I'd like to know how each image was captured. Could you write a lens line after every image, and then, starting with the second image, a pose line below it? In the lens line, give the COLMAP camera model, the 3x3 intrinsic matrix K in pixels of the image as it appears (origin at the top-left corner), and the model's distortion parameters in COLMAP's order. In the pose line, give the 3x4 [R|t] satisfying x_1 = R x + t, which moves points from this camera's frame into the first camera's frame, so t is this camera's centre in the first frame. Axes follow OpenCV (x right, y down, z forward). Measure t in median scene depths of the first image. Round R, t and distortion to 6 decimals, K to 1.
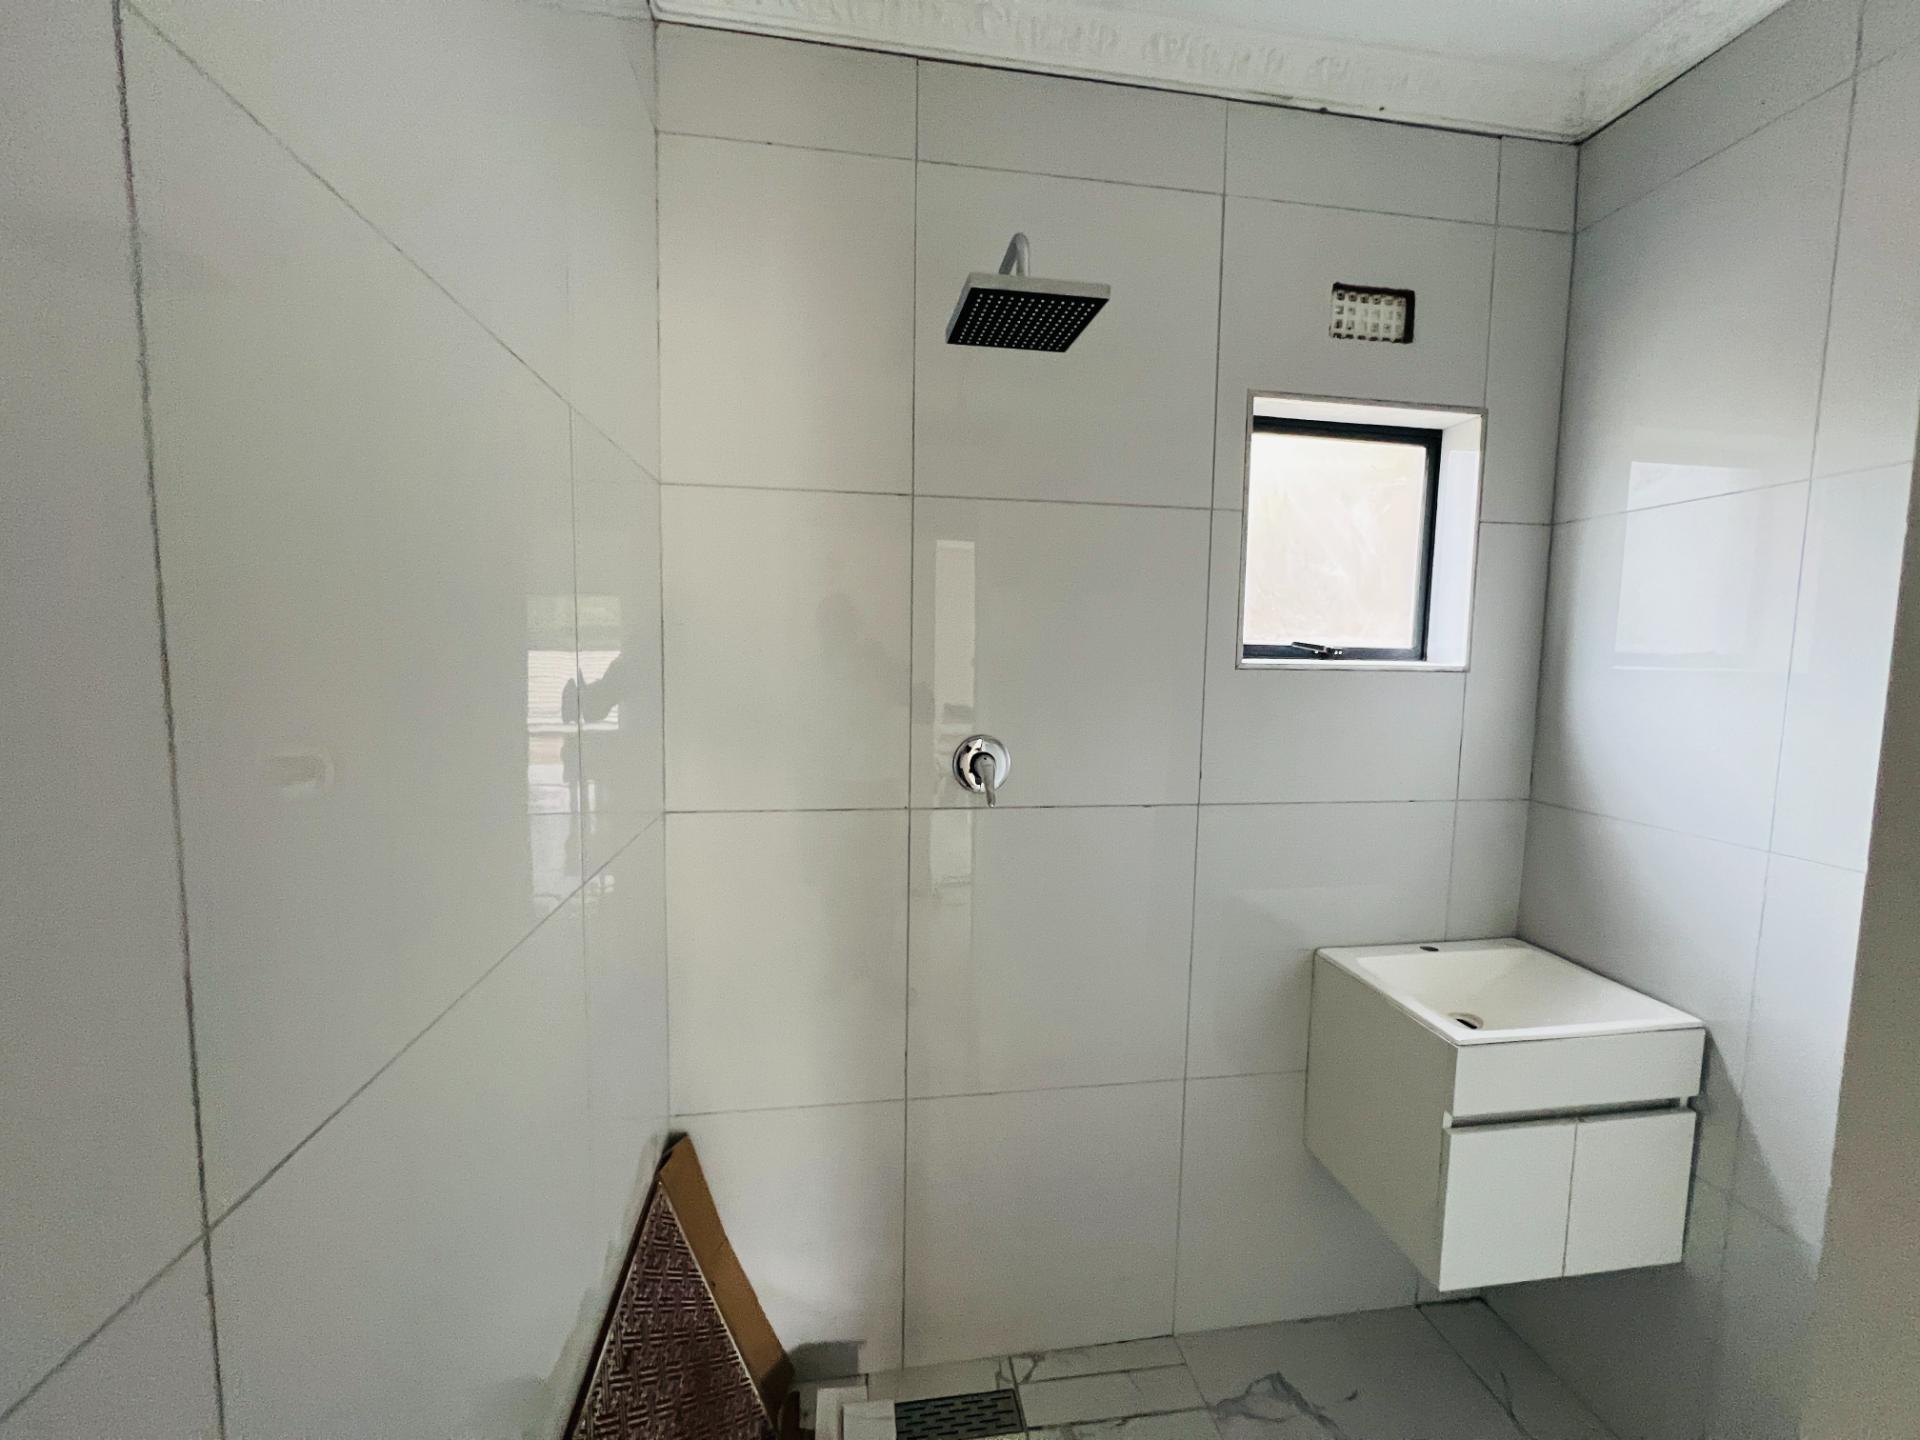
lens RADIAL K [[763.5, 0, 957.8], [0, 763.5, 722.7], [0, 0, 1]] dist [-0.002240, 0.000472]
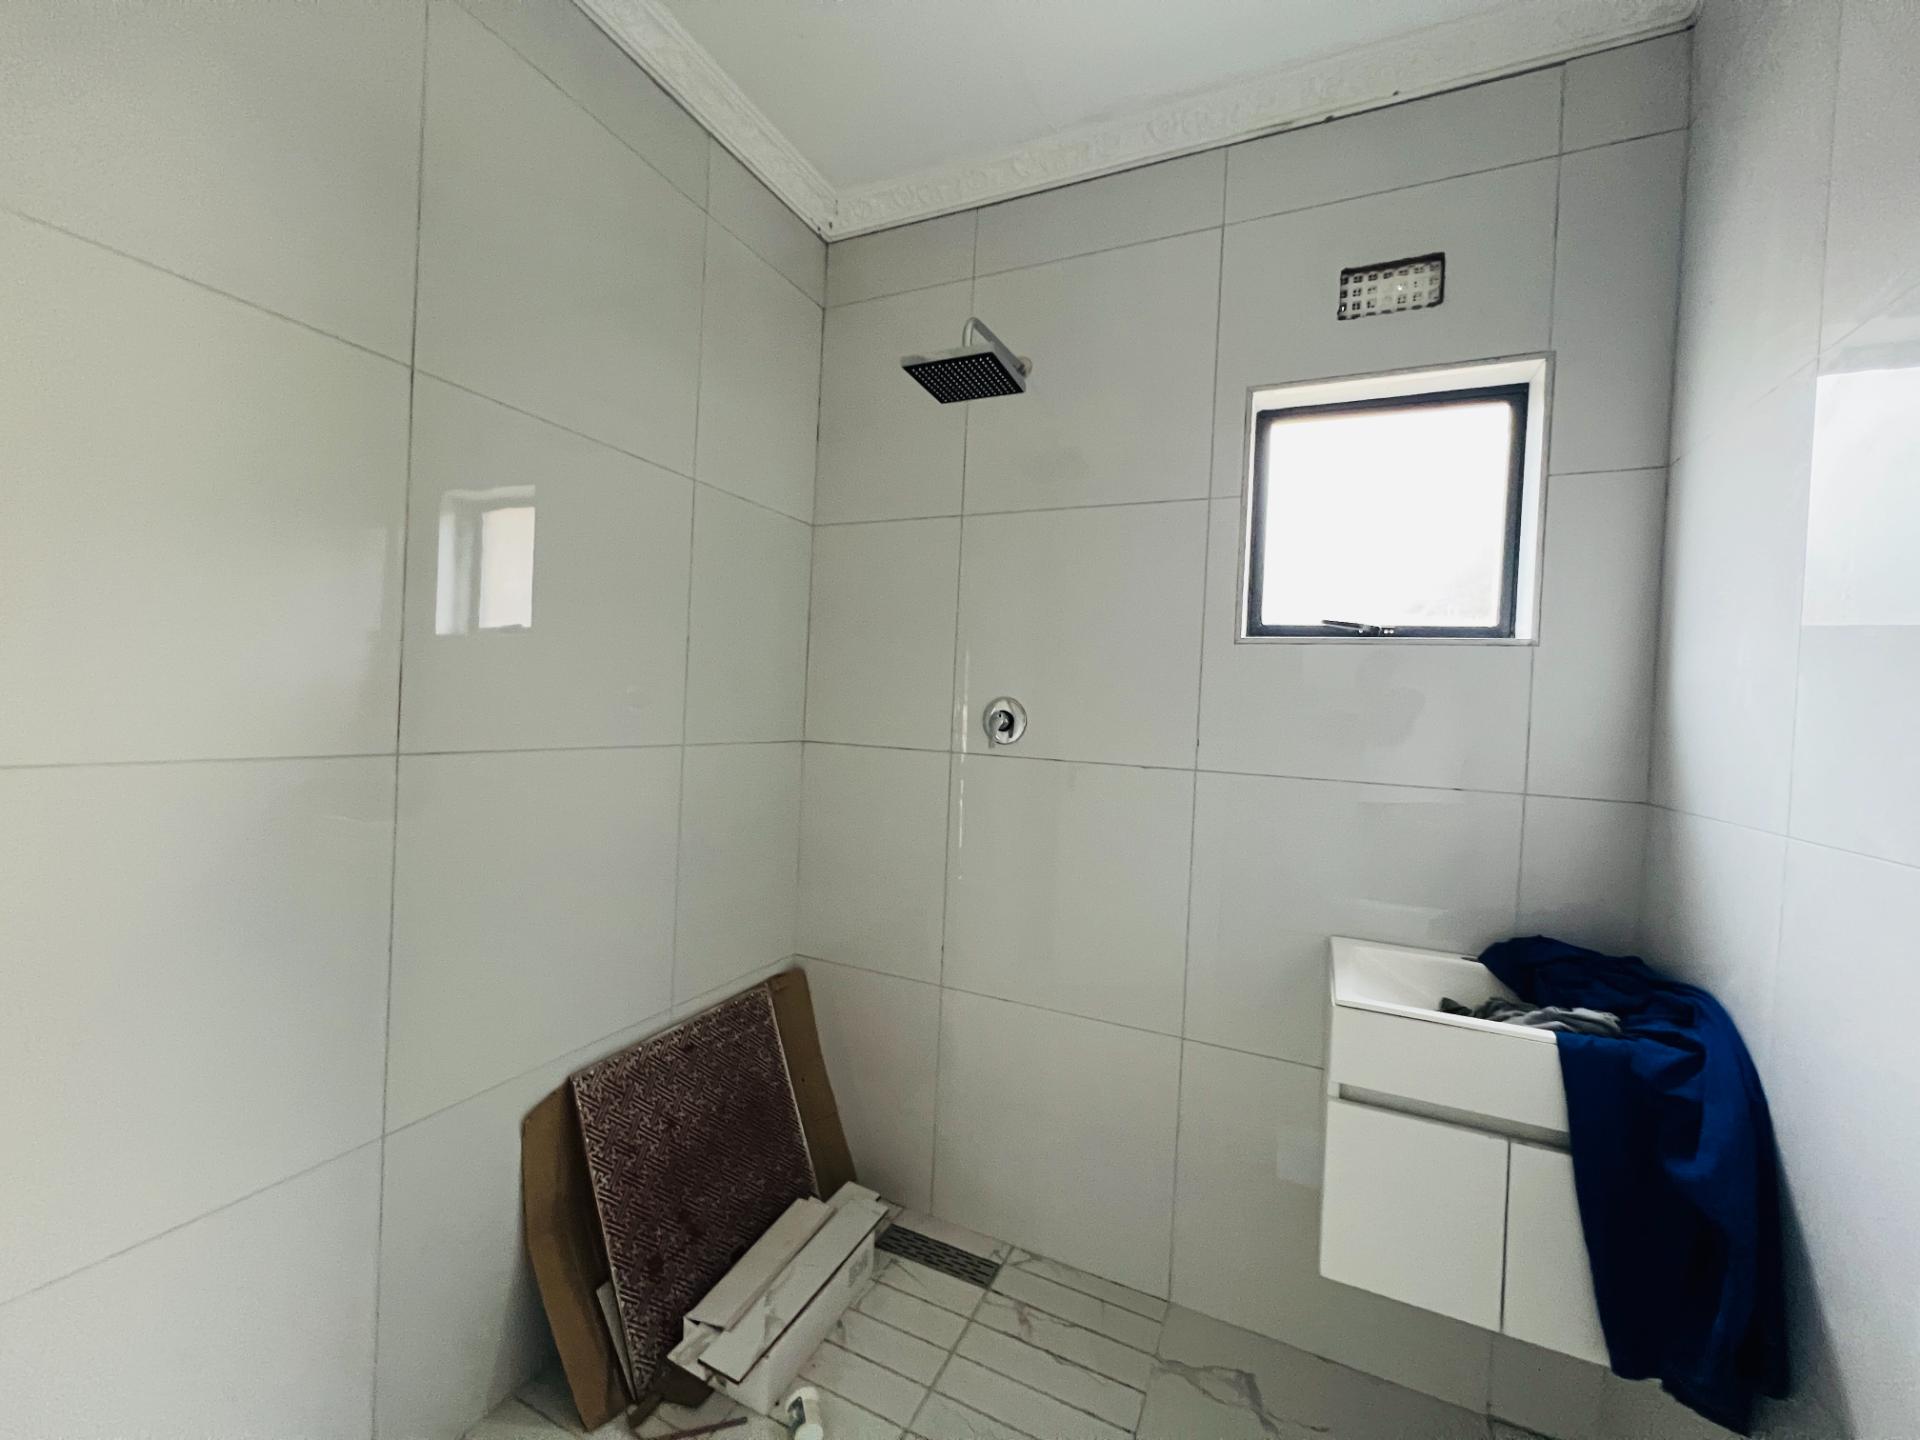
lens RADIAL K [[763.5, 0, 965.2], [0, 763.5, 722.8], [0, 0, 1]] dist [-0.002240, 0.000472]
pose [[0.838161, 0.031979, -0.544484, 0.627516], [-0.080626, 0.994577, -0.065699, 0.137471], [0.539430, 0.098966, 0.836194, -0.074784]]
